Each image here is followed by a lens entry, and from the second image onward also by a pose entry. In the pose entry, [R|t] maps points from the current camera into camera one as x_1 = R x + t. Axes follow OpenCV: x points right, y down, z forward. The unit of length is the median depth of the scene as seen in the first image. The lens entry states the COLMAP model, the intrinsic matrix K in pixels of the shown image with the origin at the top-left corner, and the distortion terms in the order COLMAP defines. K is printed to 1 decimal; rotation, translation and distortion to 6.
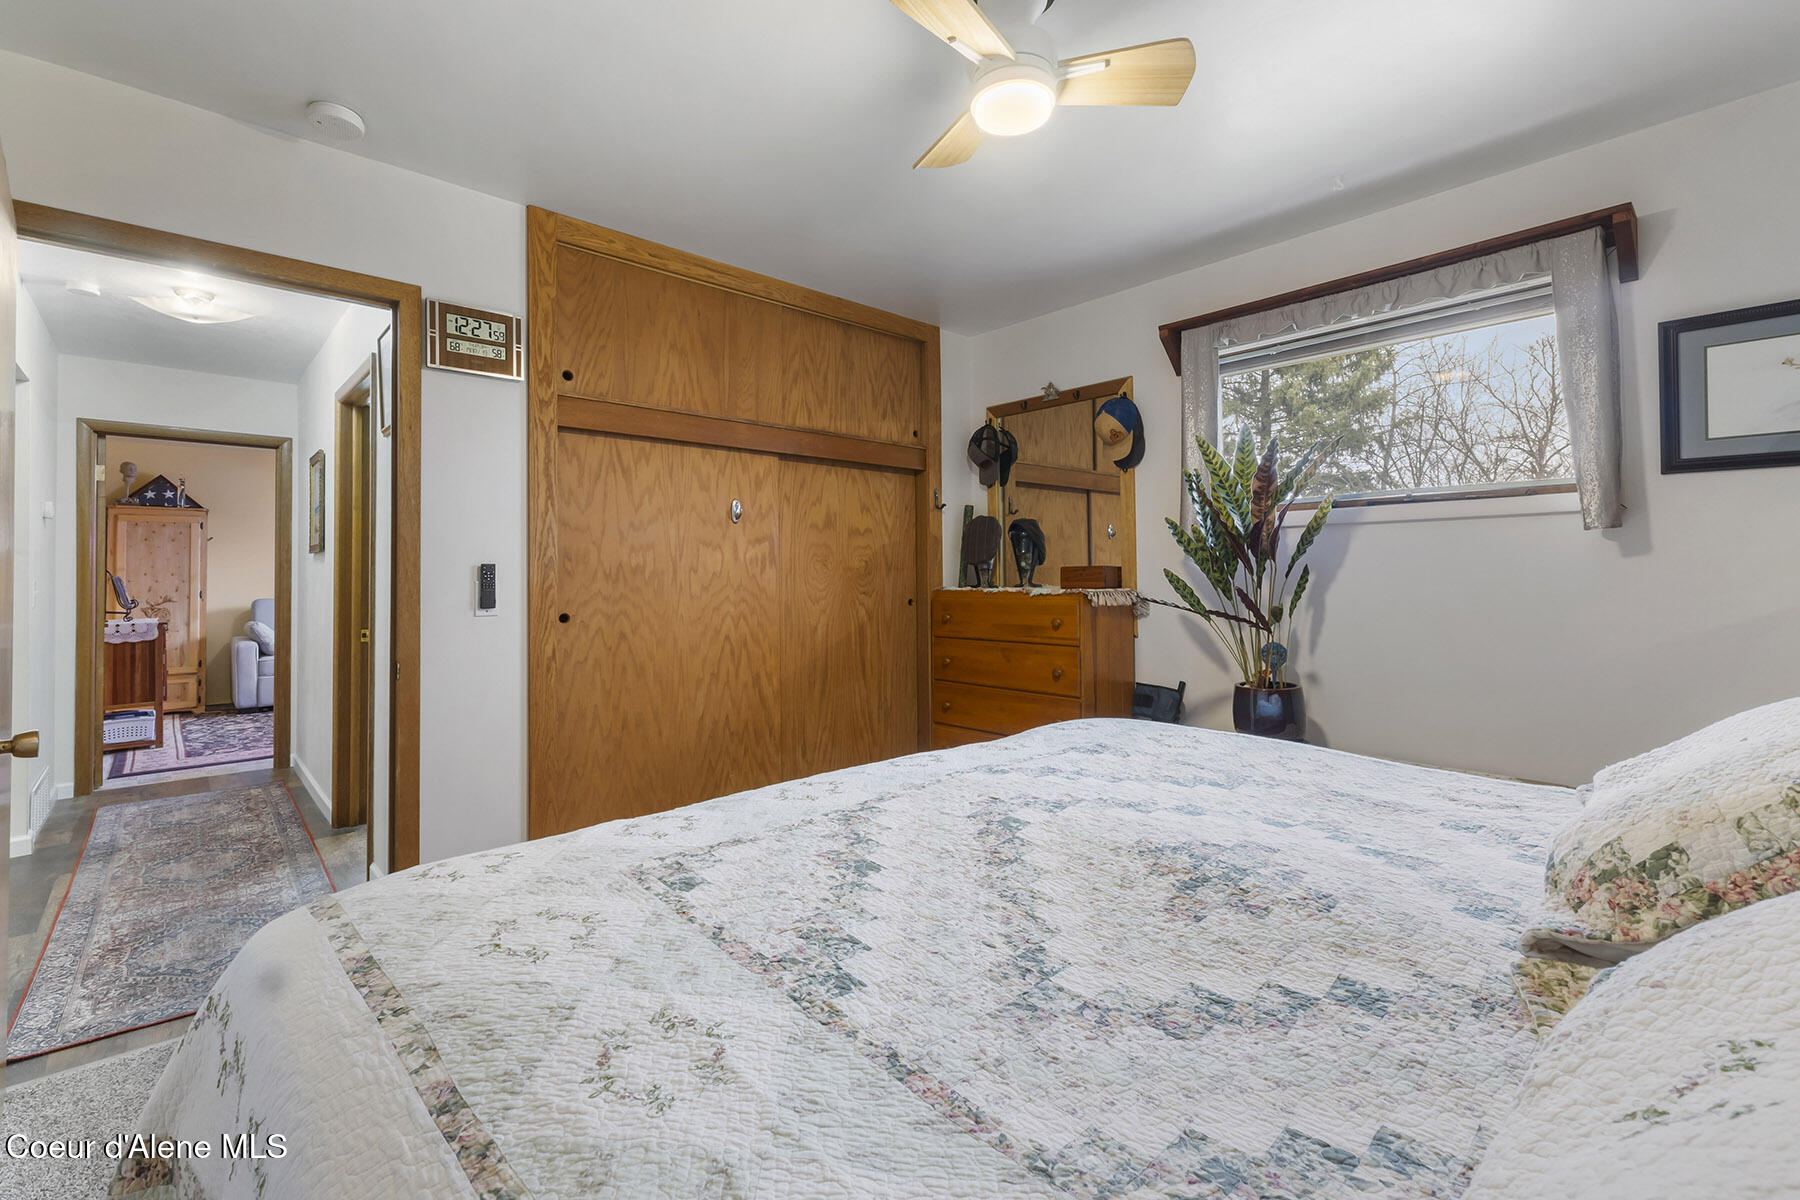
lens RADIAL K [[776.1, 0, 905.7], [0, 776.1, 567.7], [0, 0, 1]] dist [0.003160, 0.000012]
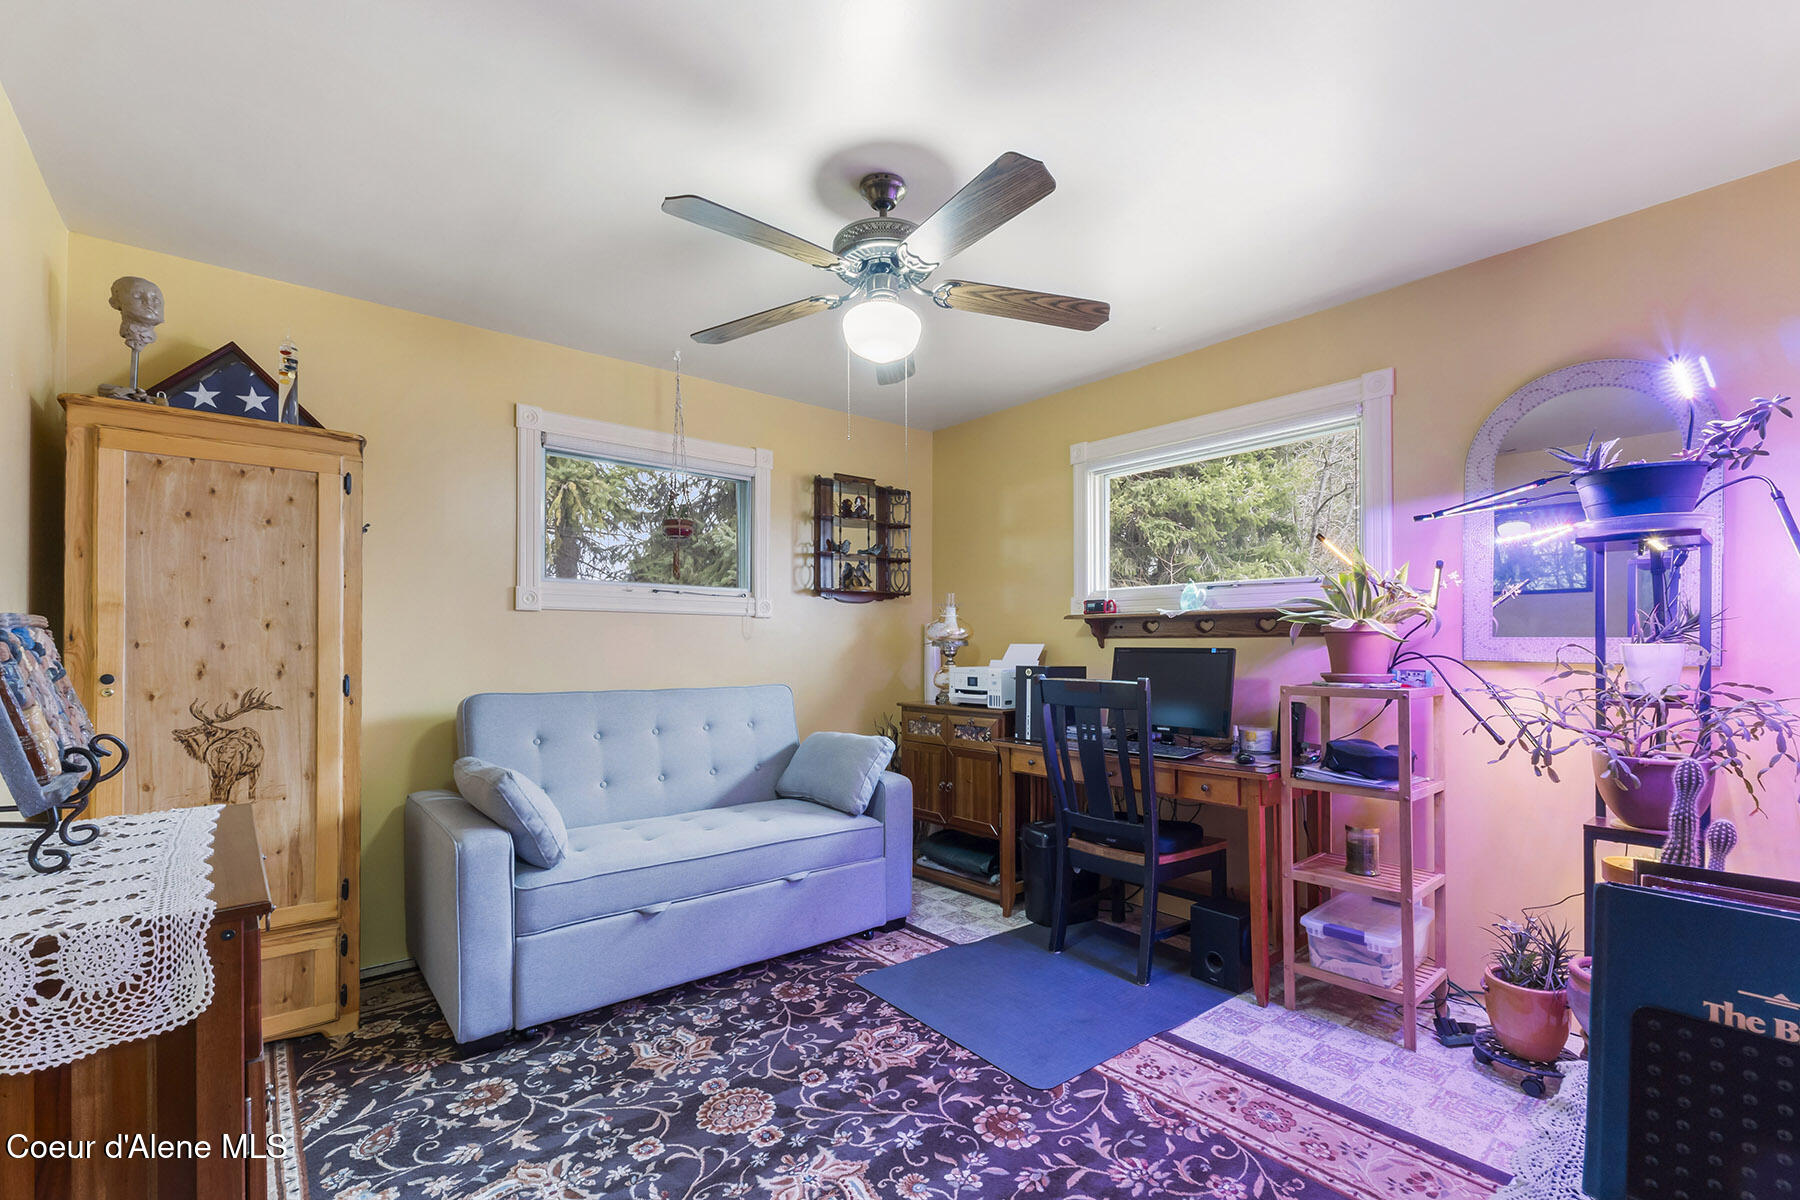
lens RADIAL K [[776.1, 0, 899.3], [0, 776.1, 646.6], [0, 0, 1]] dist [0.003160, 0.000012]
pose [[0.998166, 0.009963, -0.059708, -0.651137], [-0.008877, 0.999791, 0.018429, 0.009231], [0.059880, -0.017866, 0.998046, 0.682919]]
